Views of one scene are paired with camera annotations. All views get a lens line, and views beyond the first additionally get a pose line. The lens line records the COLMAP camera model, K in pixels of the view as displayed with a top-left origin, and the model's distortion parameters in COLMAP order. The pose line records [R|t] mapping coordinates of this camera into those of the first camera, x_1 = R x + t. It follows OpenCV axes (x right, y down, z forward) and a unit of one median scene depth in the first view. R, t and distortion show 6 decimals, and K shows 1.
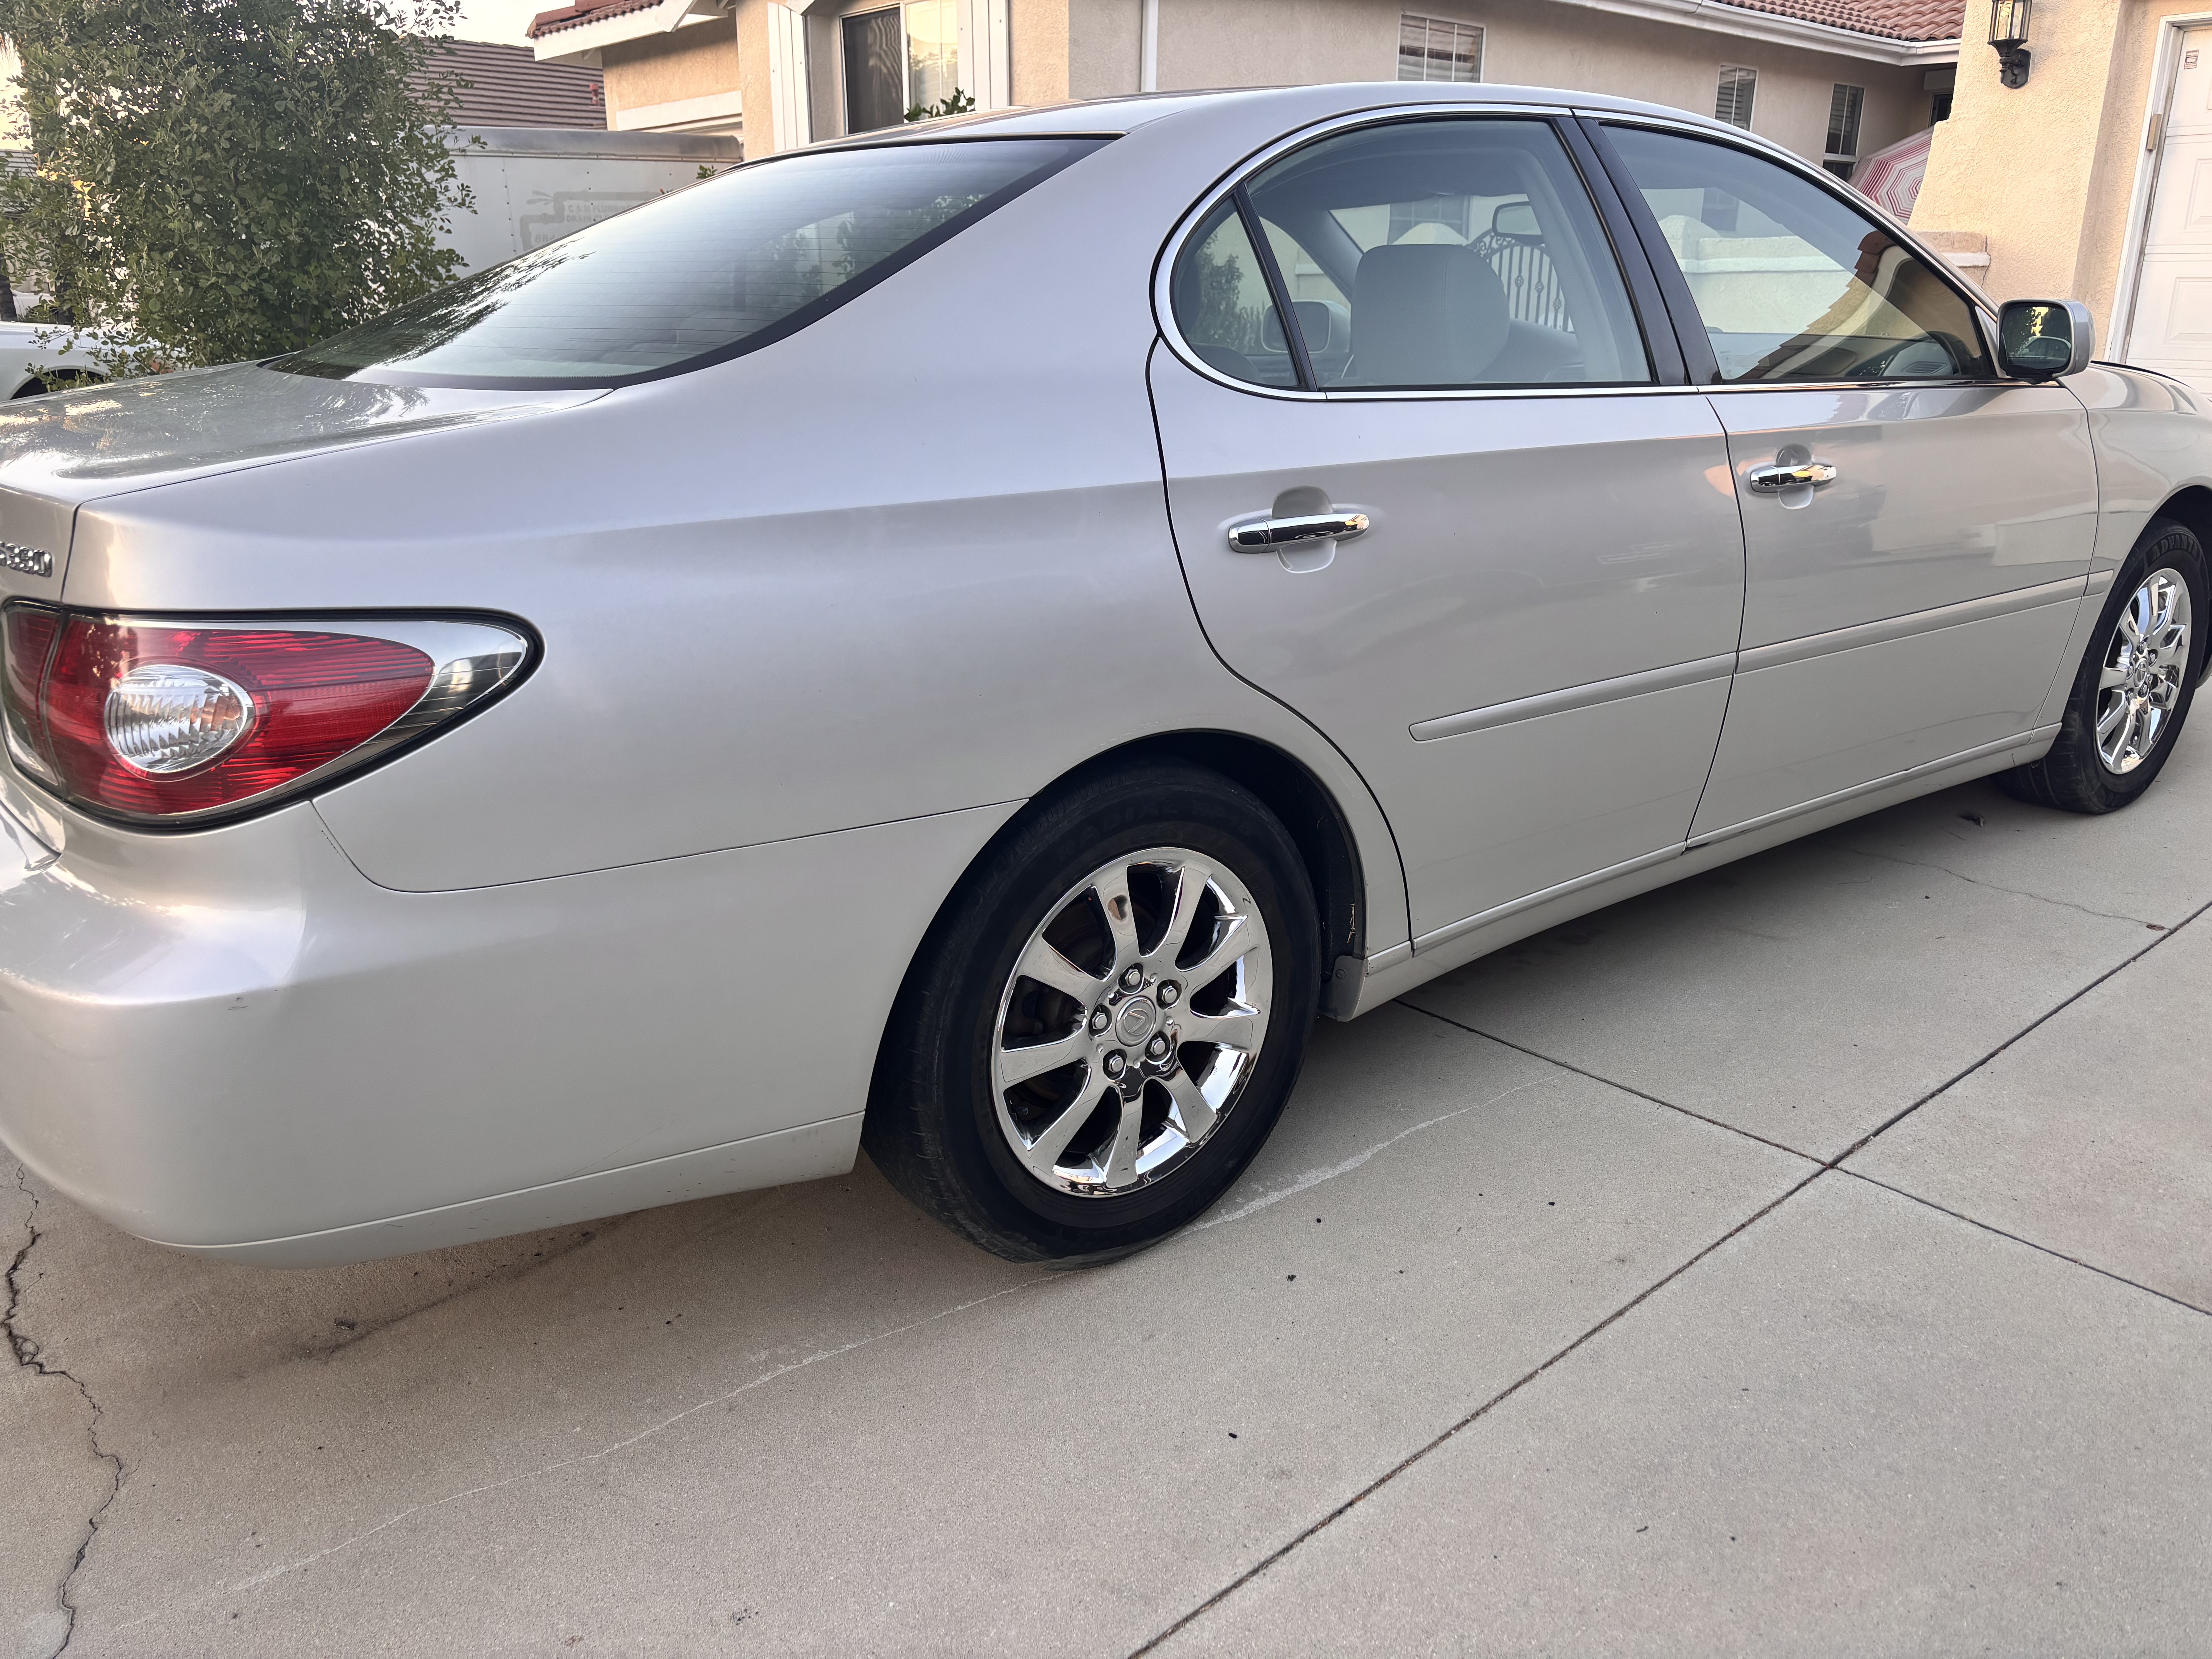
lens RADIAL K [[1684.5, 0, 1106.0], [0, 1684.5, 829.5], [0, 0, 1]] dist [0.005894, 0.005910]
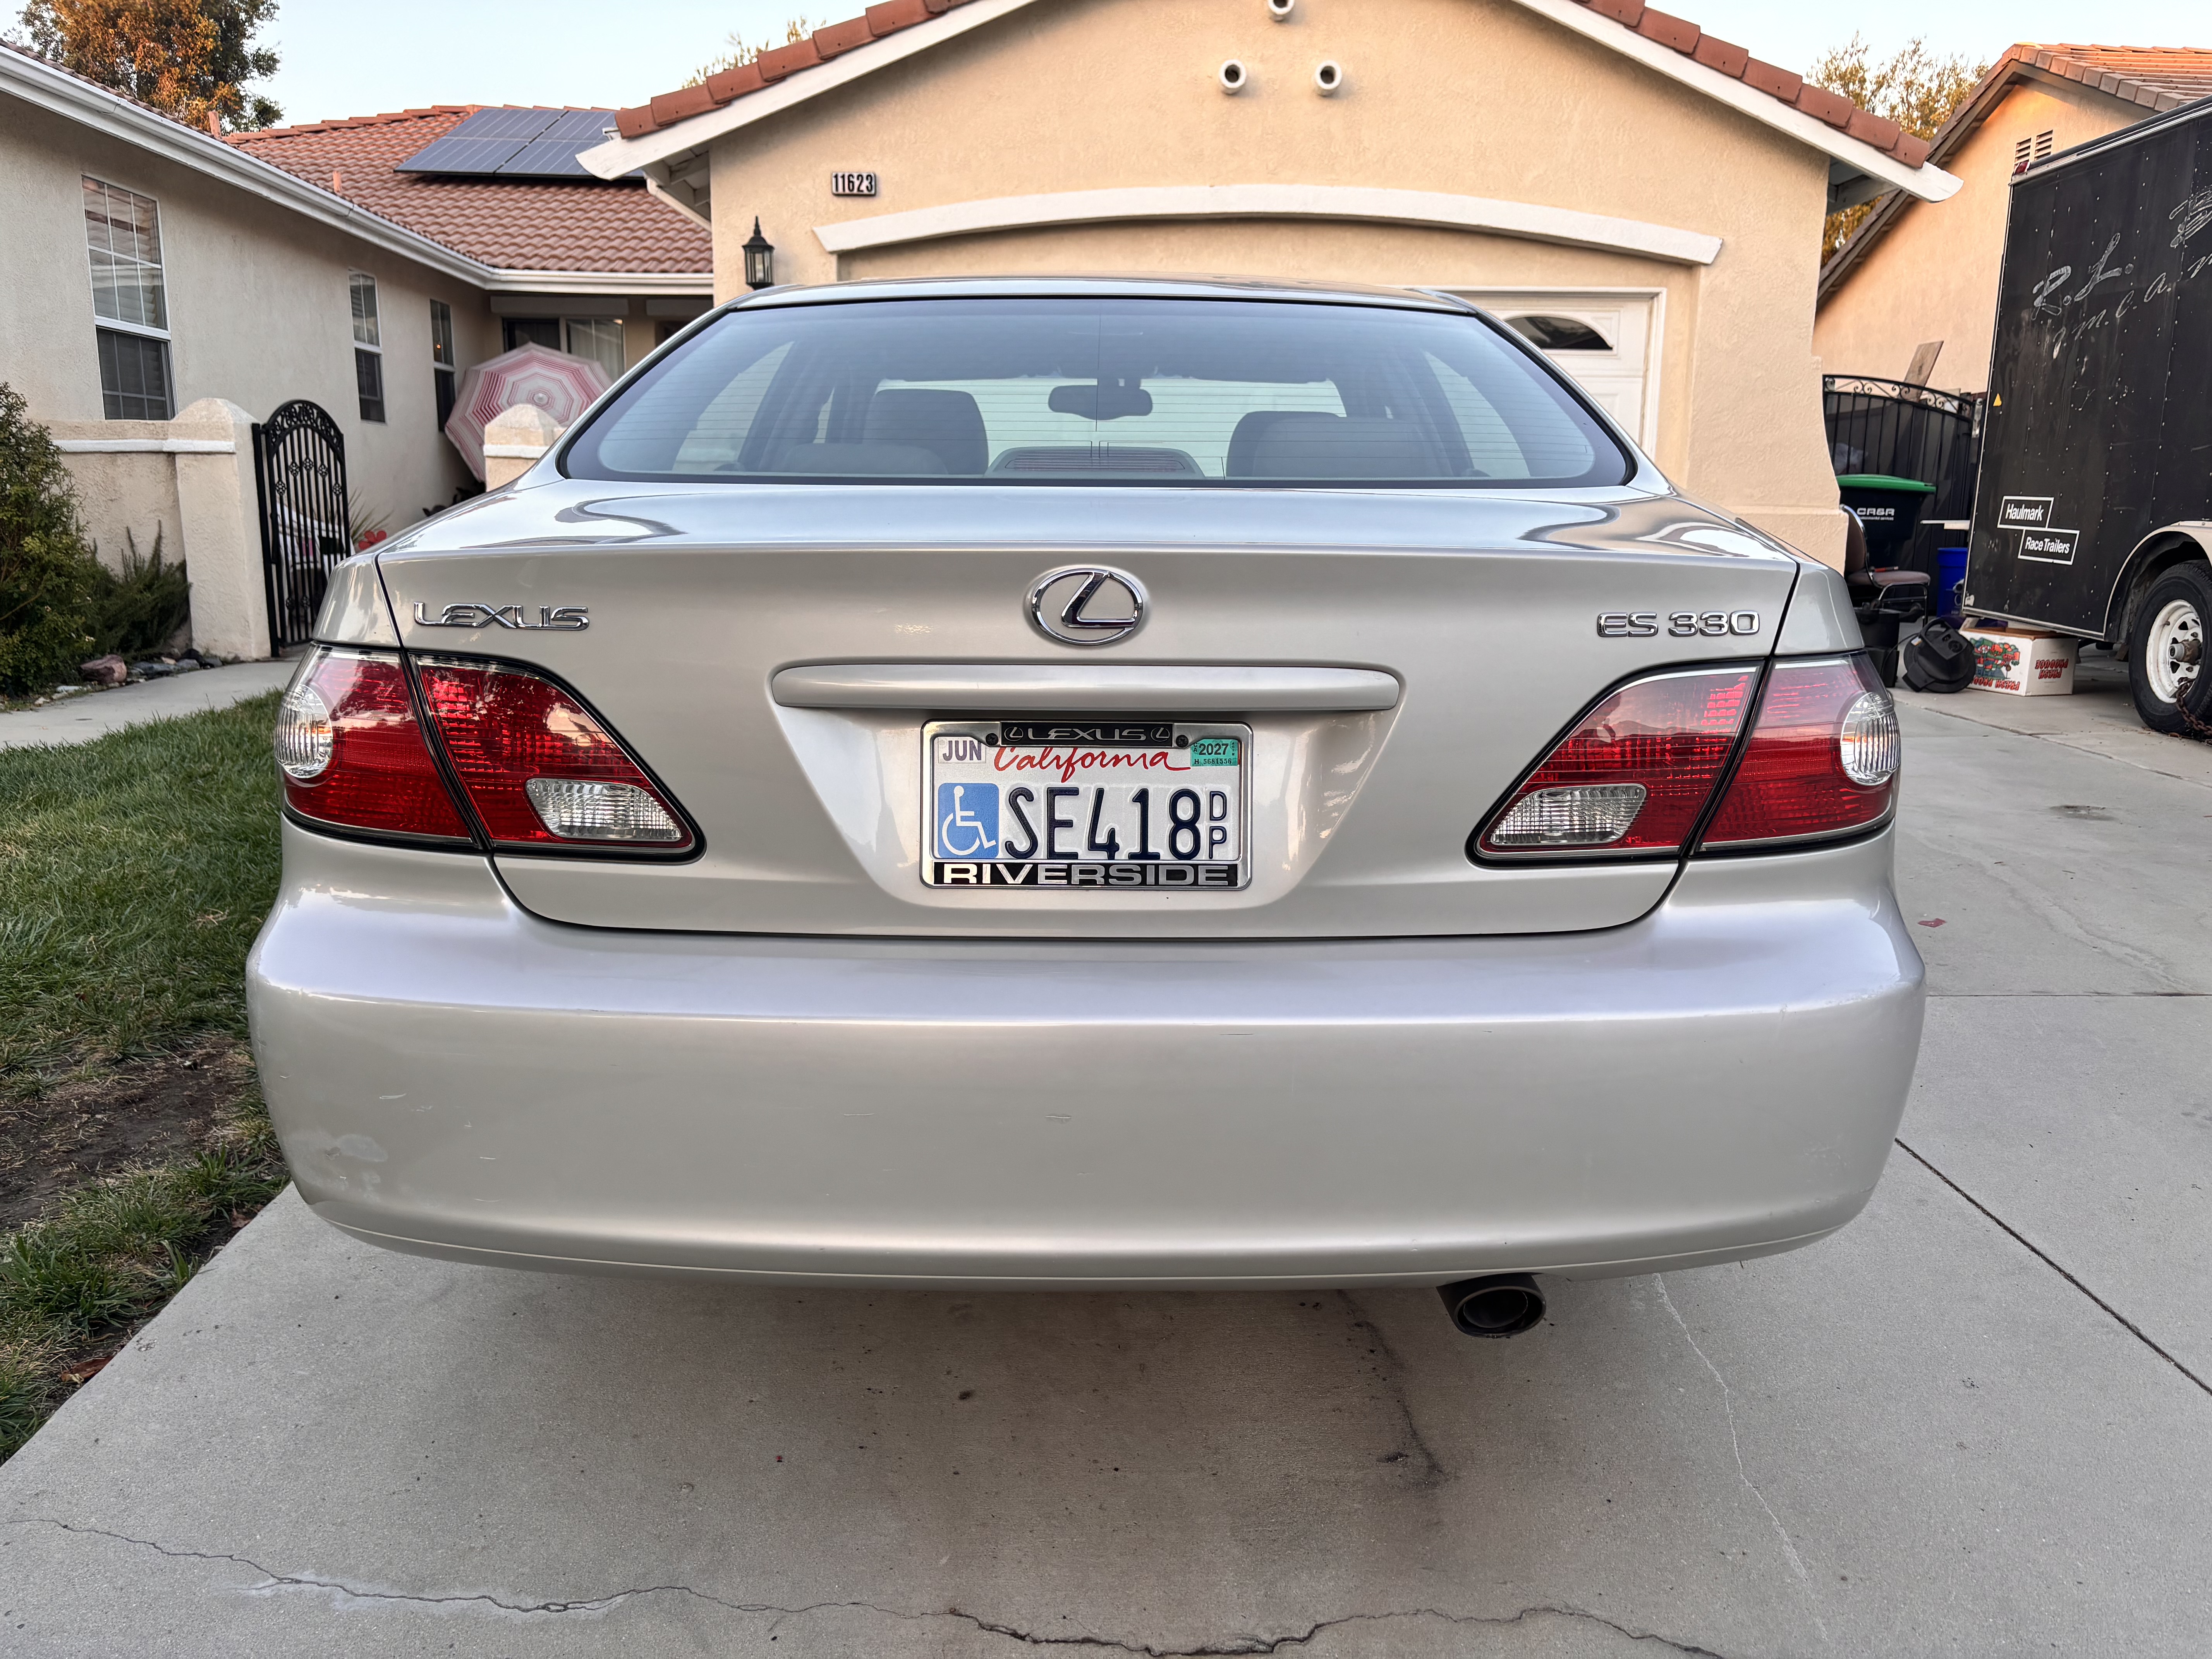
lens RADIAL K [[1684.5, 0, 1106.0], [0, 1684.5, 829.5], [0, 0, 1]] dist [0.005894, 0.005910]
pose [[0.614922, -0.144256, 0.775281, -0.230446], [0.230589, 0.973050, -0.001839, -0.017495], [-0.754121, 0.179902, 0.631614, 0.082291]]
